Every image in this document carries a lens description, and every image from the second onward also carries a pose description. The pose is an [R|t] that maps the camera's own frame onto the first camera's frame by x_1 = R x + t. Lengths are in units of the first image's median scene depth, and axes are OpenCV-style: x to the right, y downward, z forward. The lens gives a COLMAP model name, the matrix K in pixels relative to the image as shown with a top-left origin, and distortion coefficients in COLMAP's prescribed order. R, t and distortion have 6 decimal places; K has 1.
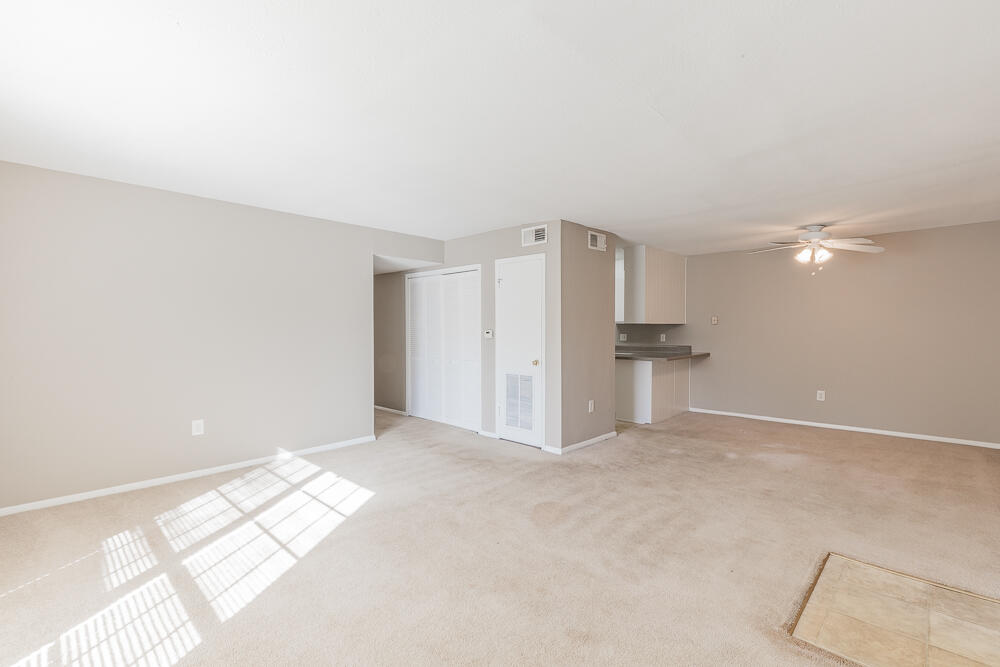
lens RADIAL K [[446.4, 0, 500.0], [0, 446.4, 333.5], [0, 0, 1]] dist [0.002636, 0.000112]
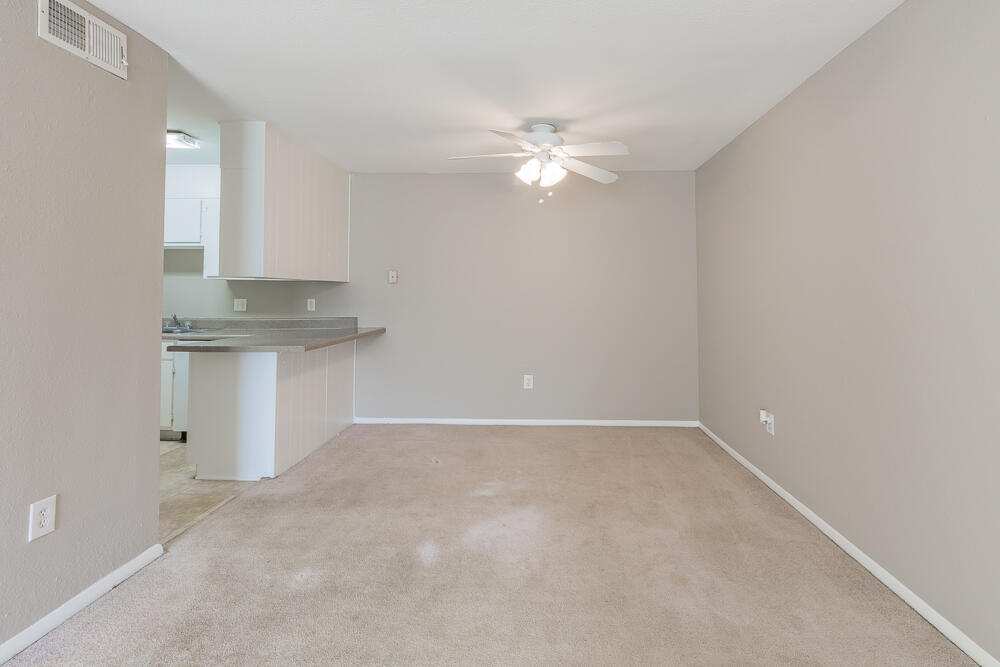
lens RADIAL K [[460.7, 0, 525.0], [0, 460.7, 284.9], [0, 0, 1]] dist [0.002457, 0.000355]
pose [[0.742771, 0.017459, 0.669318, 0.249576], [0.003620, 0.999541, -0.030089, 0.003916], [-0.669536, 0.024772, 0.742366, 0.532739]]
